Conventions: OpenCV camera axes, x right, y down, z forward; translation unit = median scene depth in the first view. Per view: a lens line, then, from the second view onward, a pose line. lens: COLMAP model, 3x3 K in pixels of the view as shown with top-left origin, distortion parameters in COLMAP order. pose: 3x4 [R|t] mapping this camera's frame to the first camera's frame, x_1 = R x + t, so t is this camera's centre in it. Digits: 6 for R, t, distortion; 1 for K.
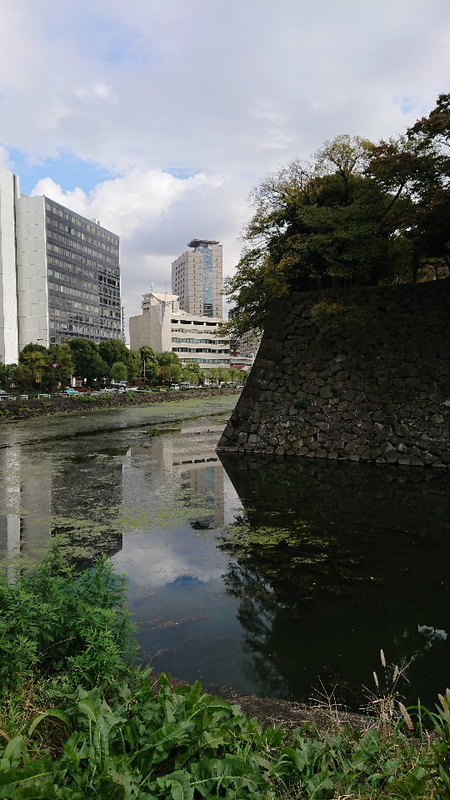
lens RADIAL K [[538.6, 0, 218.1], [0, 538.6, 407.4], [0, 0, 1]] dist [0.075438, -0.061490]
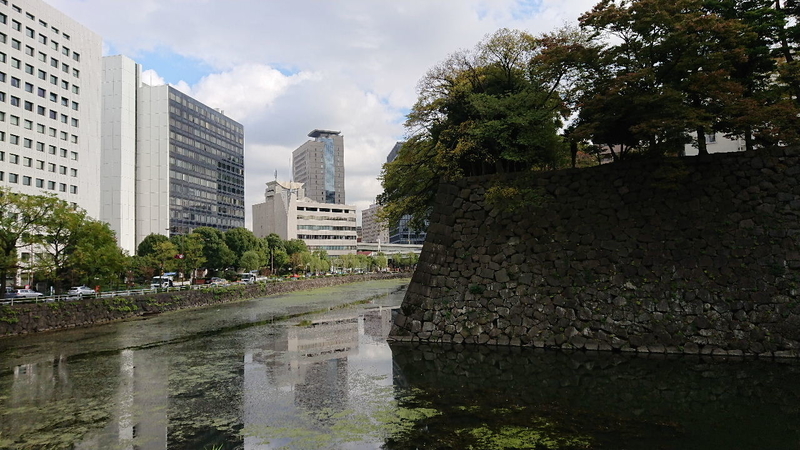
lens RADIAL K [[538.6, 0, 384.5], [0, 538.6, 226.6], [0, 0, 1]] dist [0.075438, -0.061490]
pose [[0.993756, -0.013564, 0.110745, -0.105838], [0.027340, 0.991925, -0.123844, -0.001696], [-0.108171, 0.126098, 0.986103, 0.041831]]
